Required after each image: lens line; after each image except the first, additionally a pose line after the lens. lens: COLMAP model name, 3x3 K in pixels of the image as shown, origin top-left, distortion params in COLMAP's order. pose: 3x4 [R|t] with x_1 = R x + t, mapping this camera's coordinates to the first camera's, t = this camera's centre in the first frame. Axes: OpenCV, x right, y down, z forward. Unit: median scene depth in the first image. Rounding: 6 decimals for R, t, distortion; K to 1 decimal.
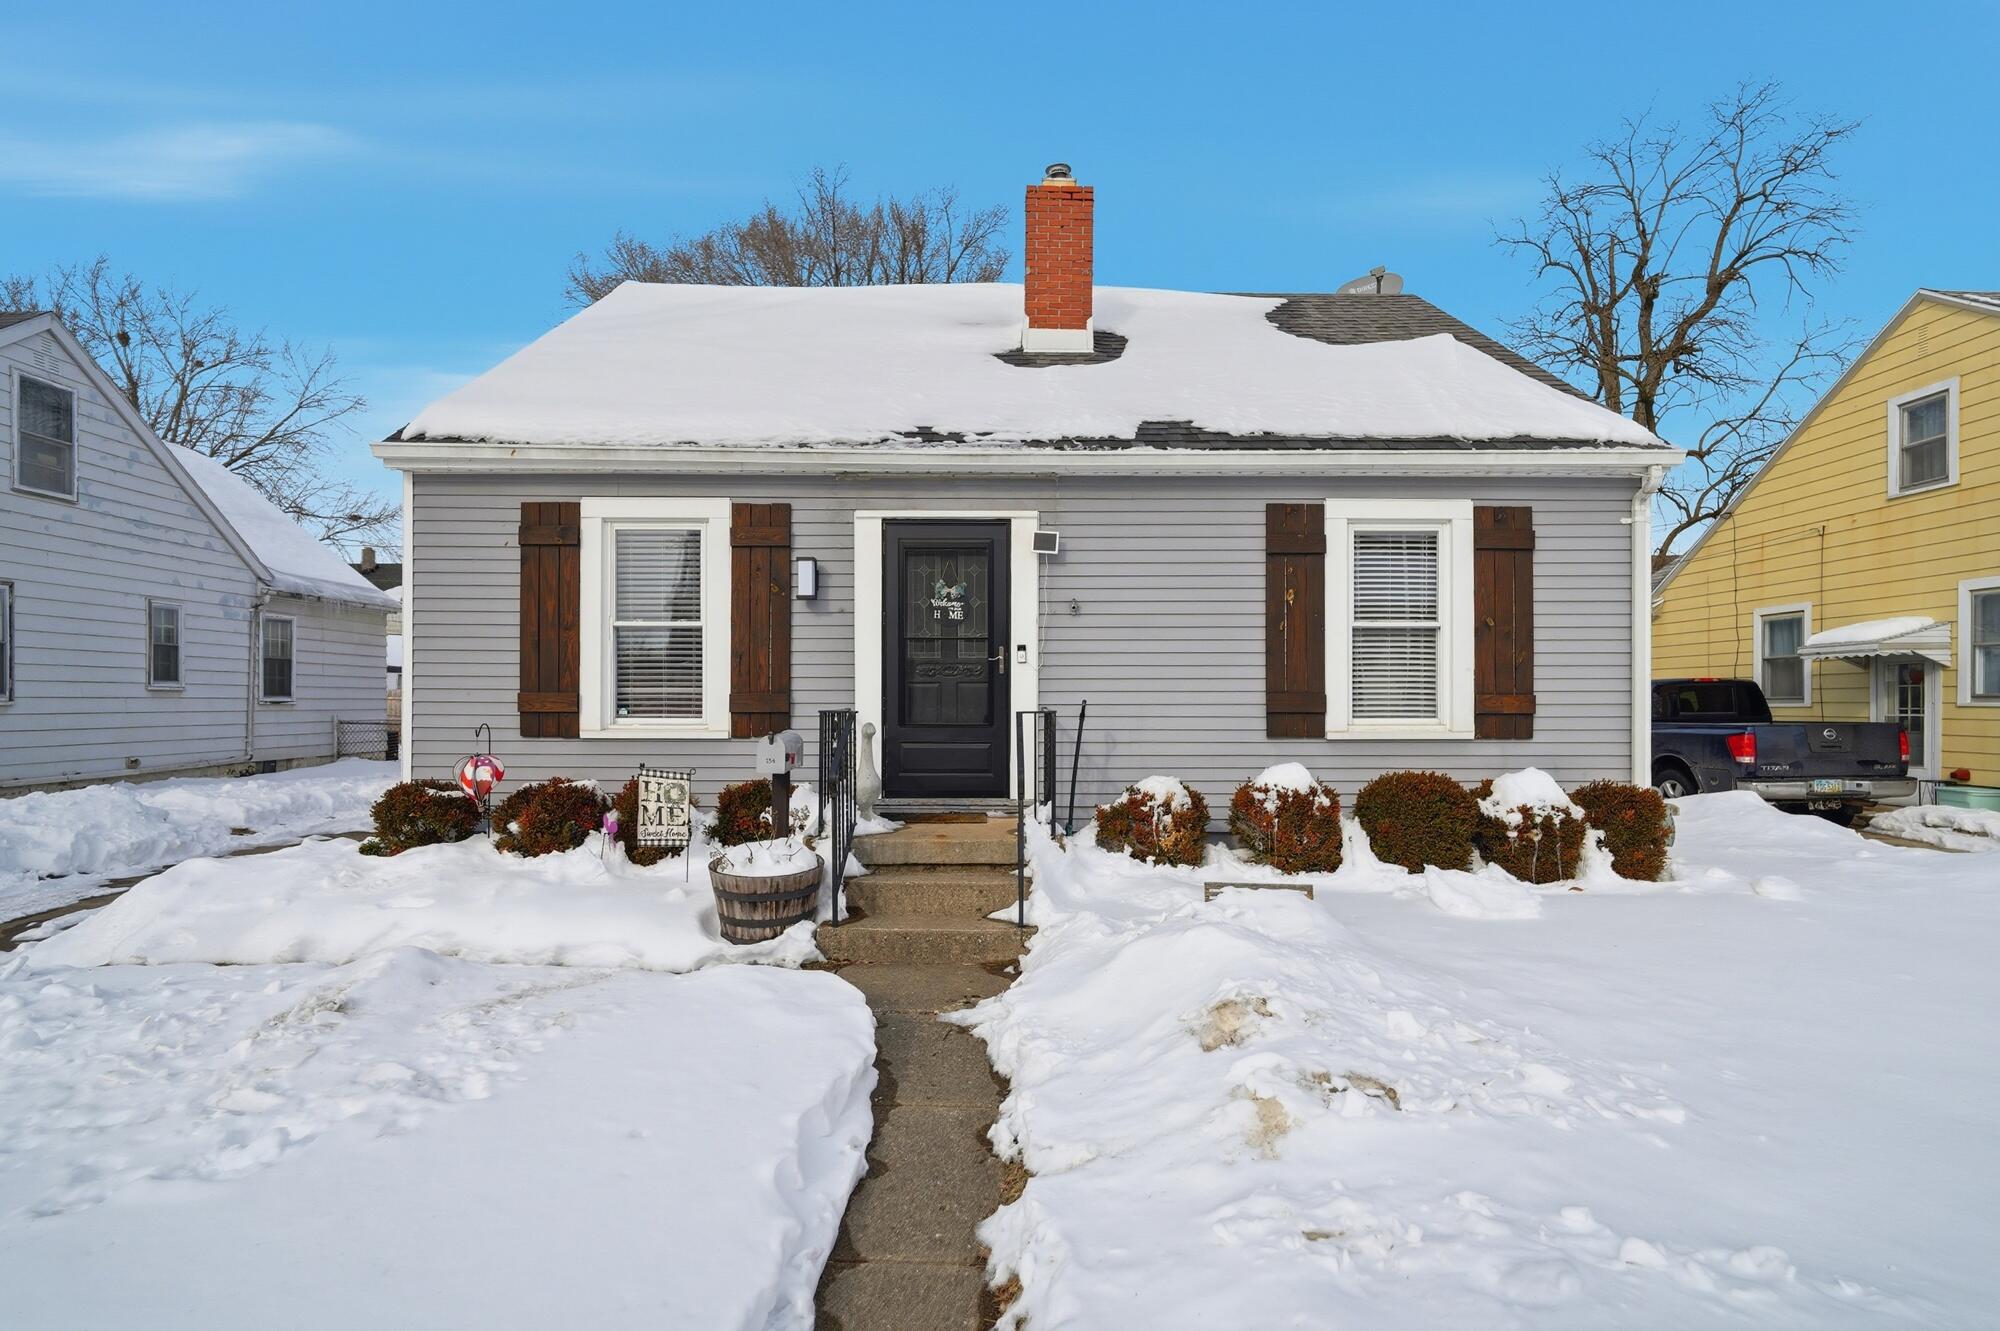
lens RADIAL K [[956.6, 0, 1001.7], [0, 956.6, 682.2], [0, 0, 1]] dist [-0.008823, 0.001901]
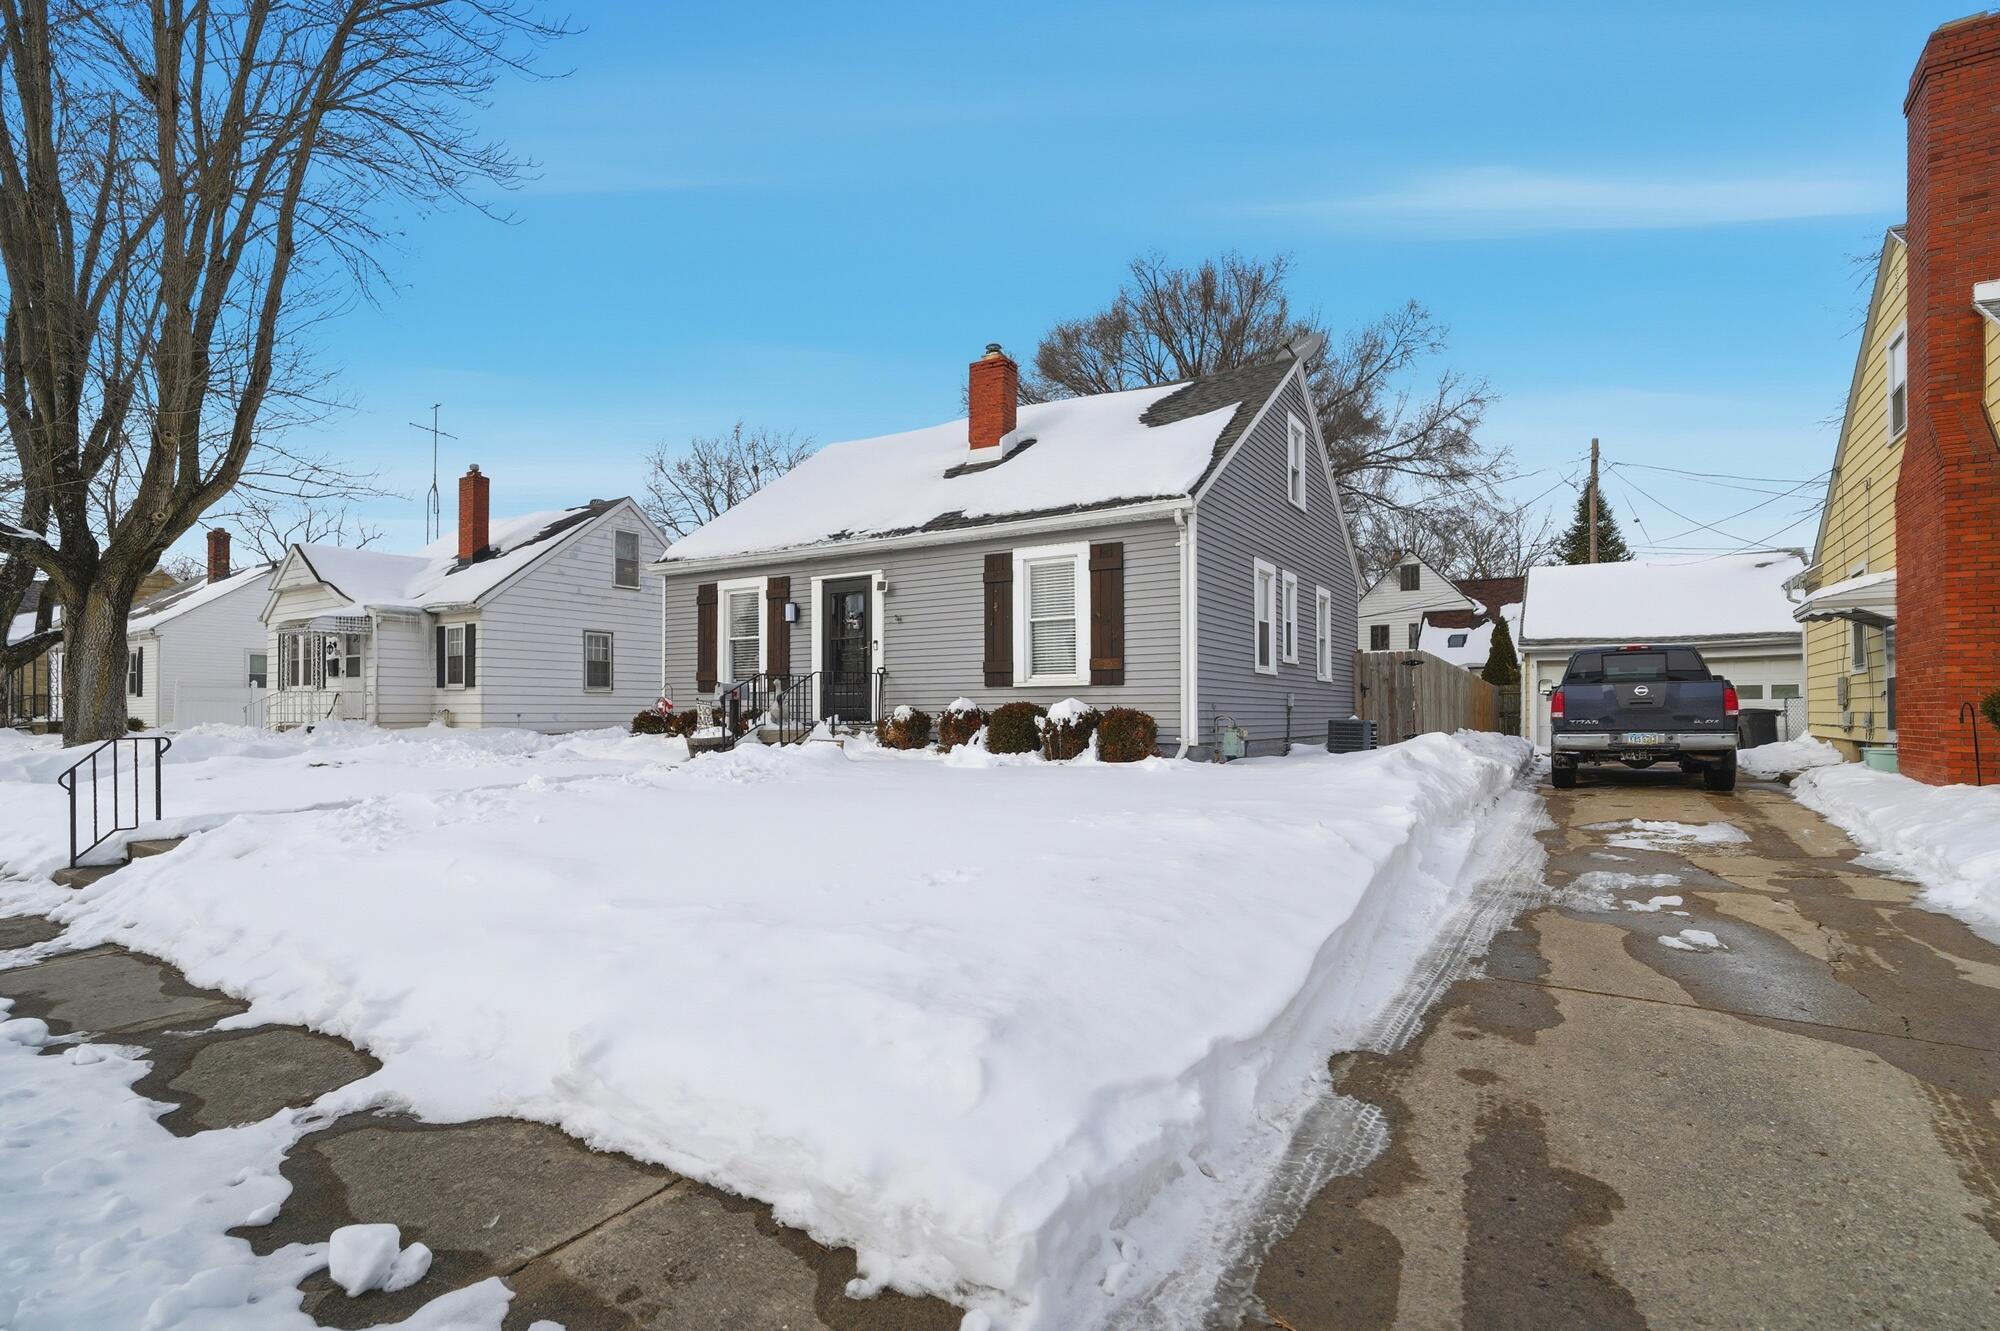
lens RADIAL K [[956.6, 0, 1005.8], [0, 956.6, 682.9], [0, 0, 1]] dist [-0.008823, 0.001901]
pose [[0.845571, -0.018571, -0.533539, 1.256343], [0.011984, 0.999803, -0.015808, 0.079464], [0.533728, 0.006973, 0.845627, -0.480515]]
